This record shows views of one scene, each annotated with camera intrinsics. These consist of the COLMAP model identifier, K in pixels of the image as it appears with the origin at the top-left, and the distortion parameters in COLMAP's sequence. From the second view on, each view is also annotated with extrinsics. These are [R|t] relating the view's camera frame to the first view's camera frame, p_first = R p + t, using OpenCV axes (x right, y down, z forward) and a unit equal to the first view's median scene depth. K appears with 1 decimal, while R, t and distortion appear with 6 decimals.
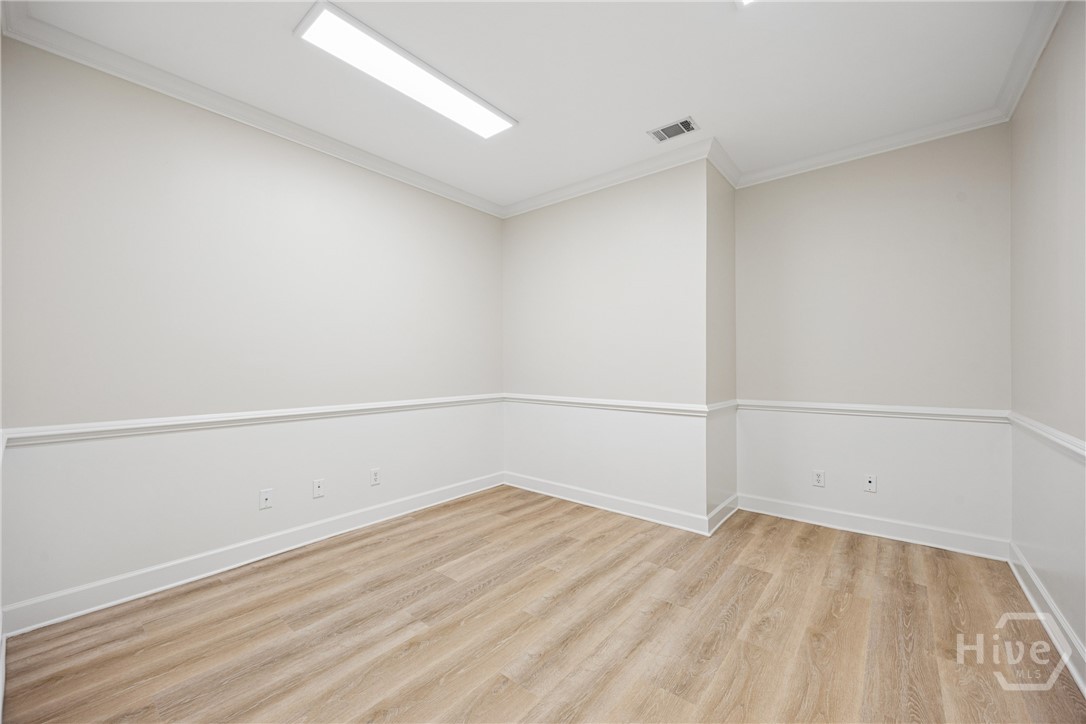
lens RADIAL K [[410.9, 0, 543.2], [0, 410.9, 359.9], [0, 0, 1]] dist [-0.006239, -0.000101]
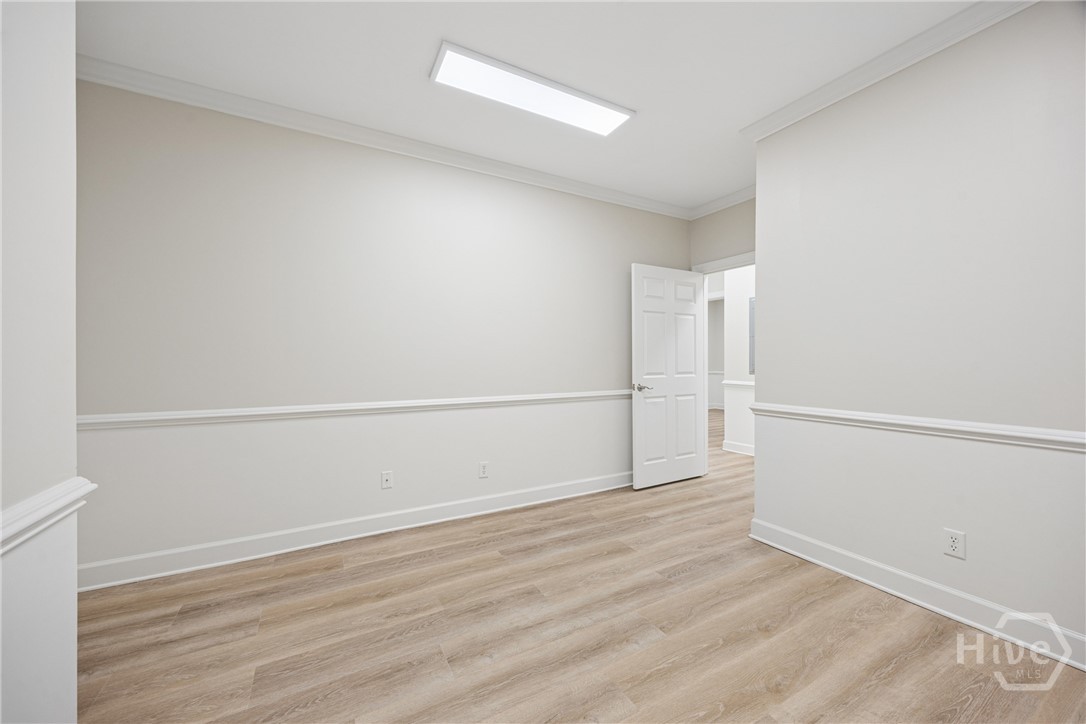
lens RADIAL K [[410.9, 0, 543.2], [0, 410.9, 359.9], [0, 0, 1]] dist [-0.006239, -0.000101]
pose [[-0.928829, 0.003772, 0.370491, -0.179212], [0.001877, 0.999983, -0.005477, 0.015795], [-0.370505, -0.004392, -0.928820, 1.873860]]
